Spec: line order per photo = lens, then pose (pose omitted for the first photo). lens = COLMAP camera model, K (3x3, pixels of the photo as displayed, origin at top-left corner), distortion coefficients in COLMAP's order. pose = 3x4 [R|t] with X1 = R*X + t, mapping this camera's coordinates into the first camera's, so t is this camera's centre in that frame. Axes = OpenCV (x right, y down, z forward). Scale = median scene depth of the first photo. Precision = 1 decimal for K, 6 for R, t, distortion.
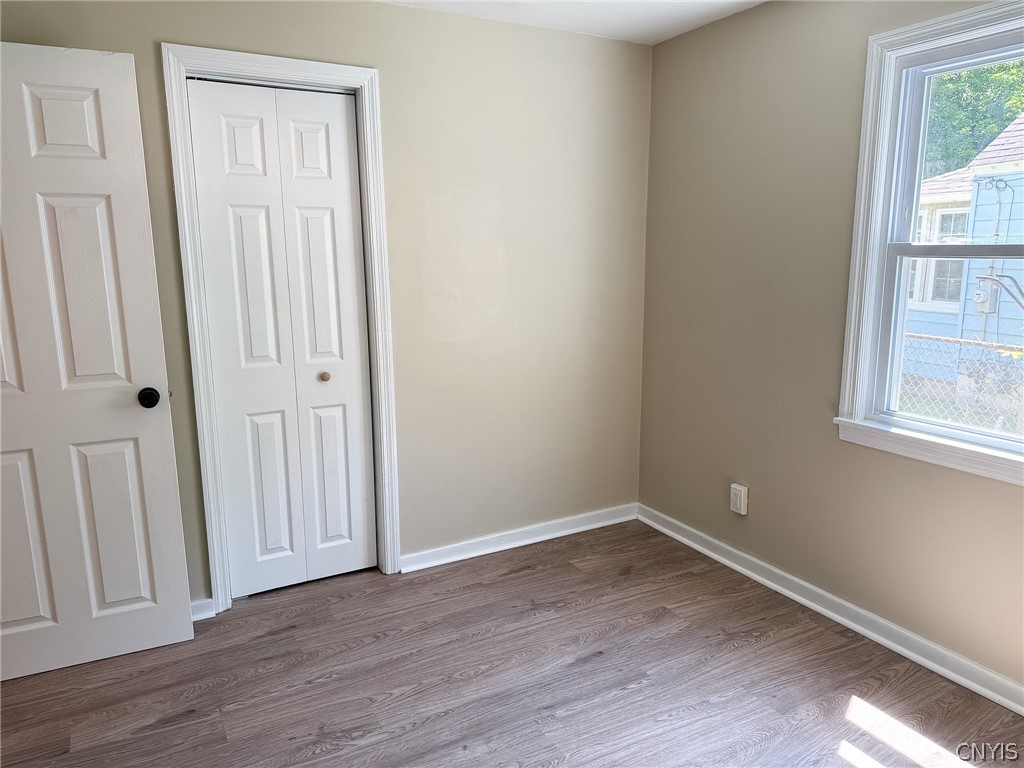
lens RADIAL K [[739.9, 0, 516.4], [0, 739.9, 387.8], [0, 0, 1]] dist [0.056626, -0.059848]
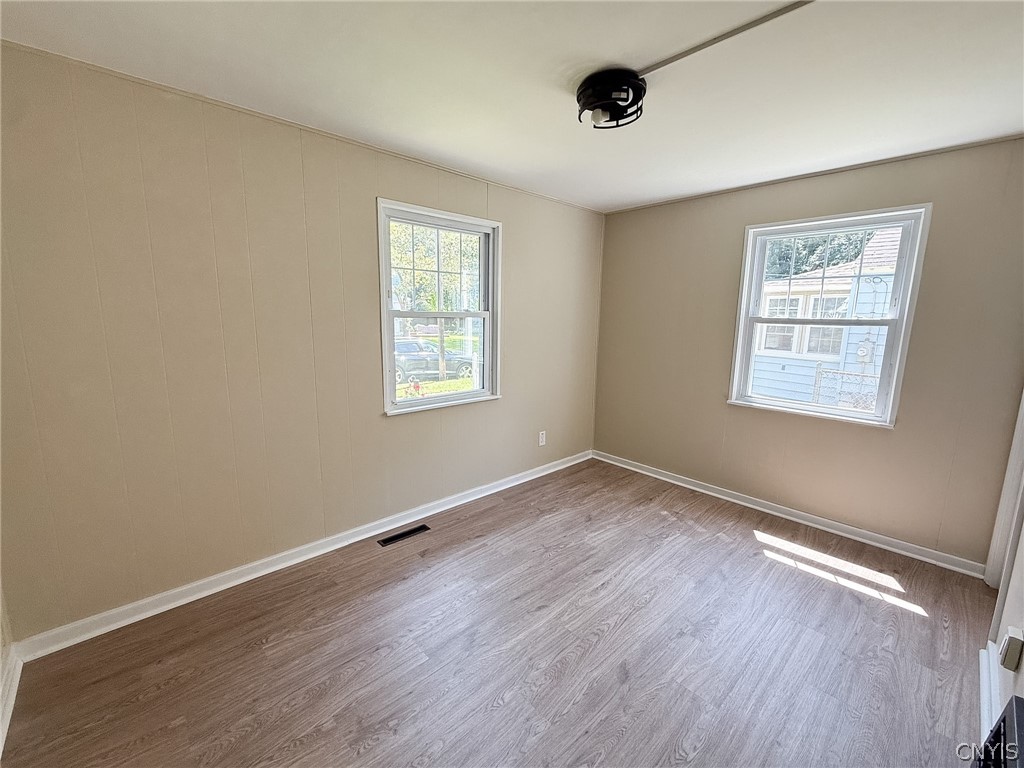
lens RADIAL K [[423.7, 0, 506.9], [0, 423.7, 381.5], [0, 0, 1]] dist [0.000656, -0.000051]
pose [[0.972912, -0.028666, 0.229393, -0.456245], [0.033186, 0.999323, -0.015869, -0.013265], [-0.228783, 0.023052, 0.973204, -0.013503]]
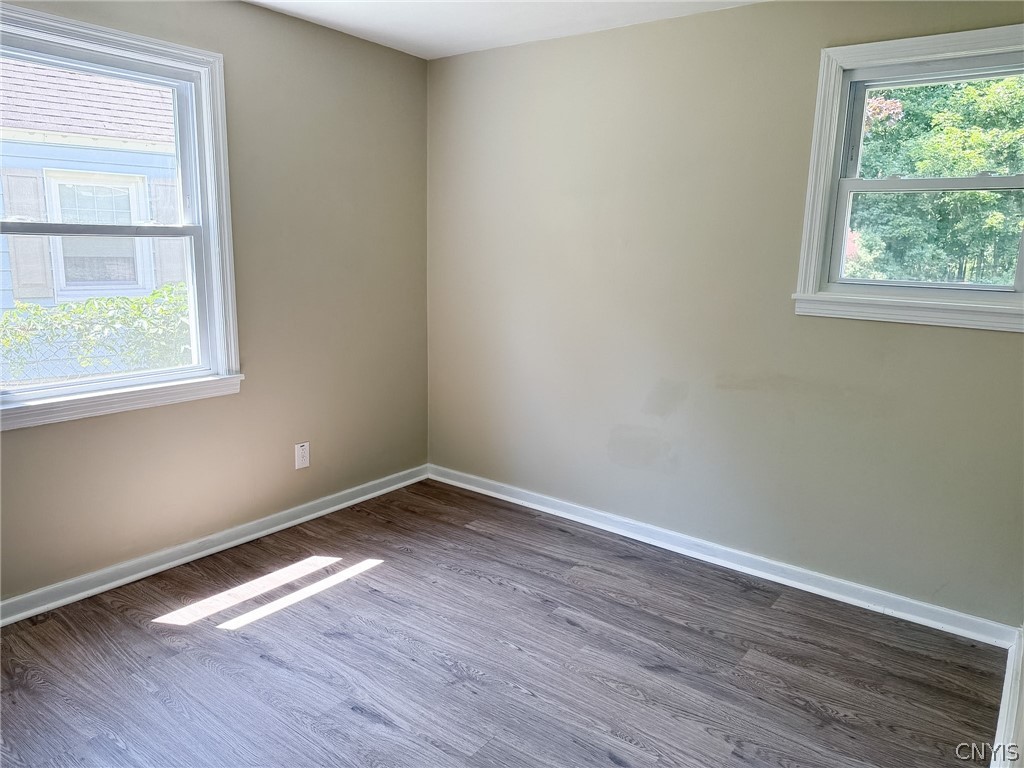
lens RADIAL K [[739.9, 0, 512.0], [0, 739.9, 384.7], [0, 0, 1]] dist [0.056626, -0.059848]
pose [[-0.400912, -0.183072, 0.897638, -0.670937], [0.149521, 0.953615, 0.261269, -0.136817], [-0.903832, 0.238961, -0.354943, 0.759290]]
